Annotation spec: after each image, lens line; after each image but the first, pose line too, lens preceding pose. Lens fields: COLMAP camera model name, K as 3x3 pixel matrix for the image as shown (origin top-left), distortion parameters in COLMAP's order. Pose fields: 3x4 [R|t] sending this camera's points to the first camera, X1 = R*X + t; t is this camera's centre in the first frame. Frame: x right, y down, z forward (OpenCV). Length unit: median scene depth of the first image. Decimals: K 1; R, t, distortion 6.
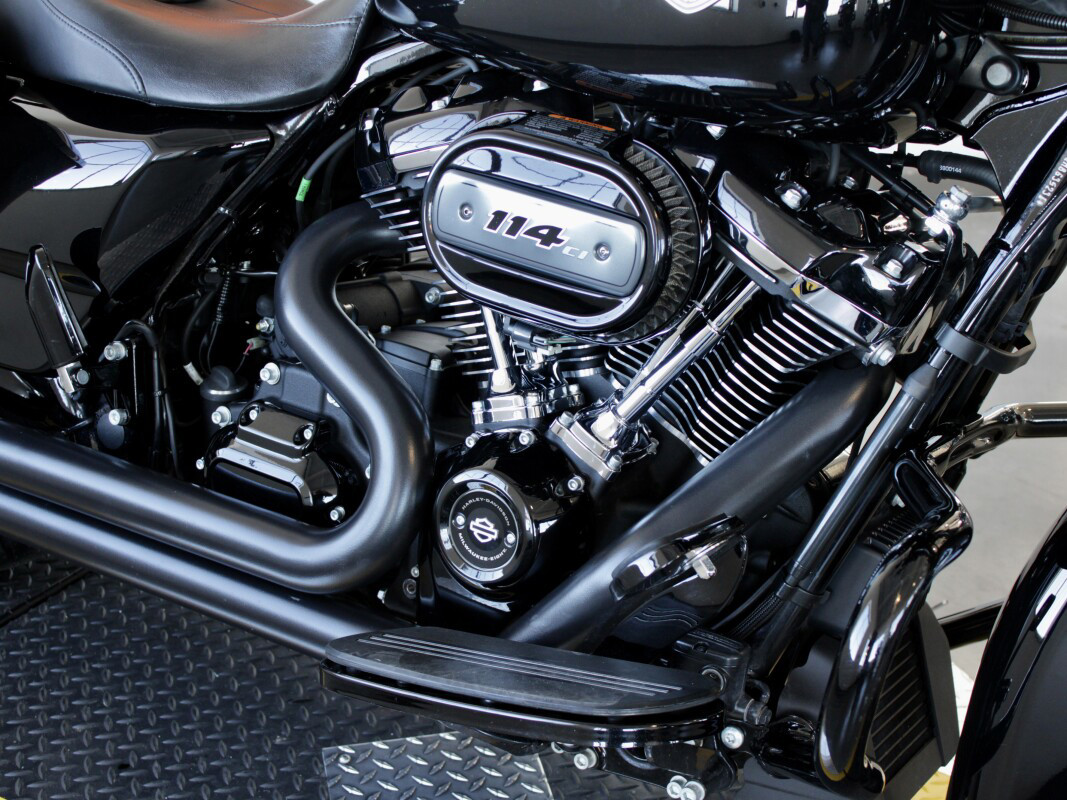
lens RADIAL K [[1633.5, 0, 538.0], [0, 1633.5, 397.2], [0, 0, 1]] dist [-0.040707, 0.000000]
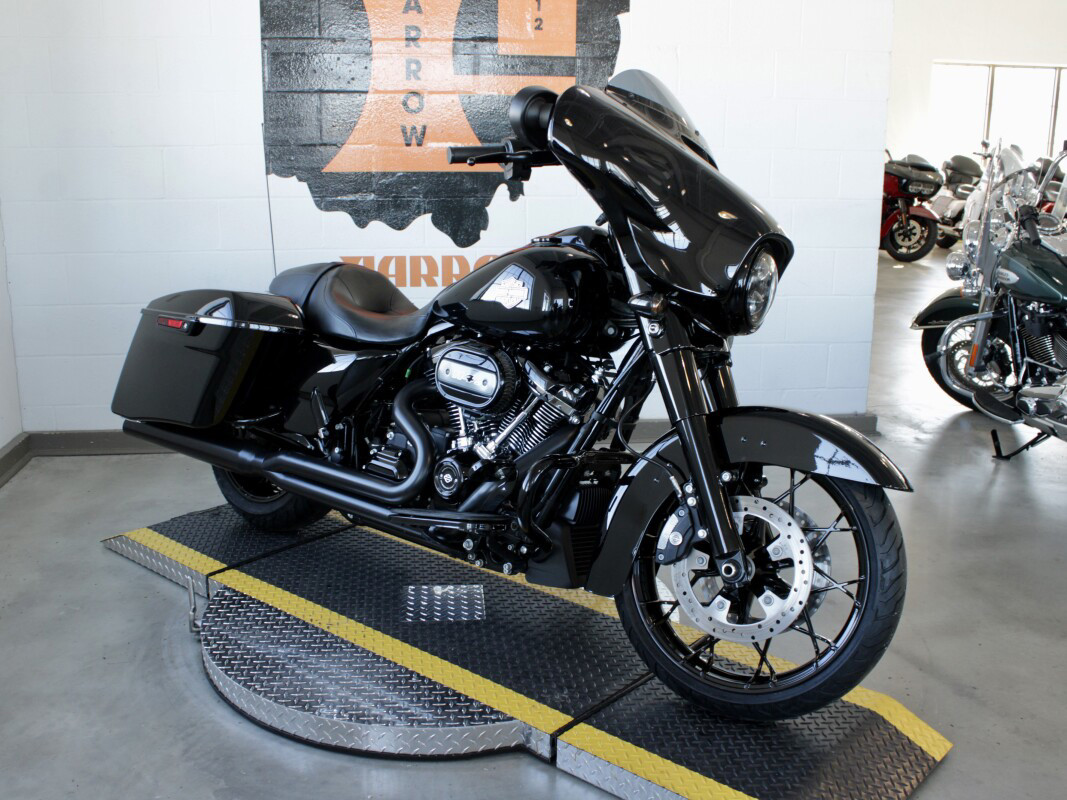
lens RADIAL K [[1046.0, 0, 530.9], [0, 1046.0, 398.0], [0, 0, 1]] dist [-0.115863, 0.000000]
pose [[0.990910, 0.038138, -0.129010, 0.319345], [-0.063101, 0.978703, -0.195342, 0.268907], [0.118813, 0.201707, 0.972213, -0.773306]]
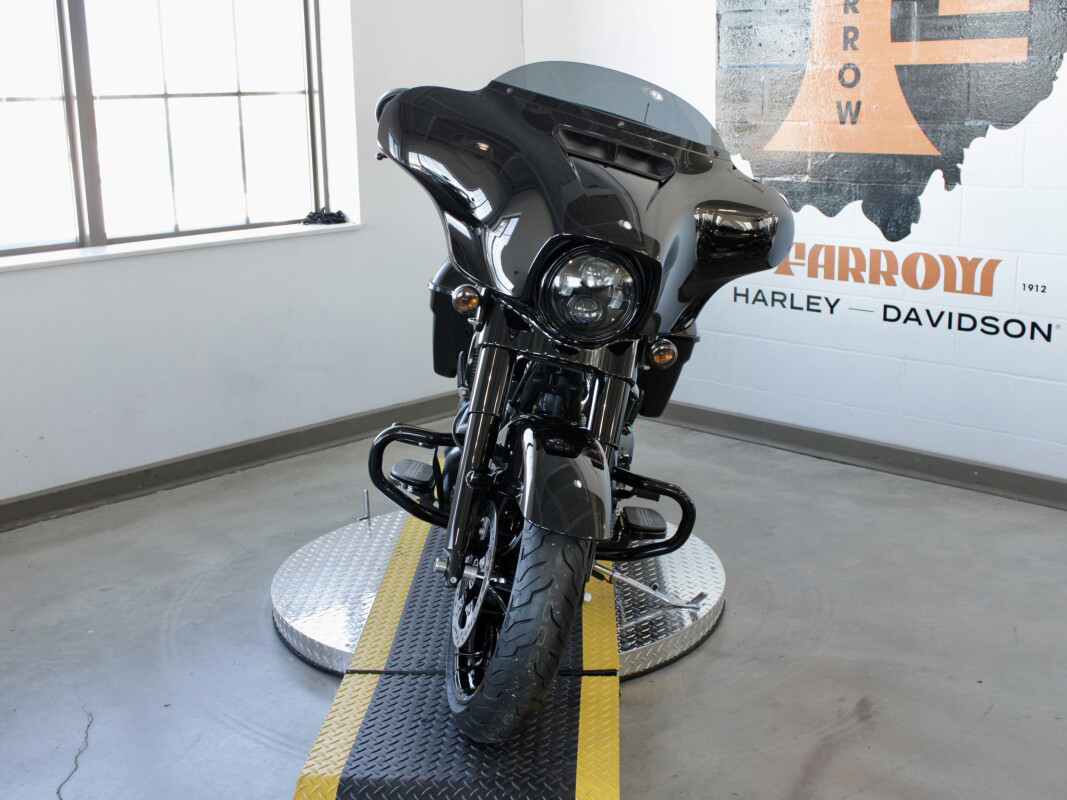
lens RADIAL K [[1175.4, 0, 532.2], [0, 1175.4, 402.3], [0, 0, 1]] dist [-0.084109, 0.000000]
pose [[0.533067, 0.197187, -0.822774, 1.724681], [-0.343671, 0.939087, 0.002403, -0.051246], [0.773130, 0.281482, 0.568364, -0.196918]]
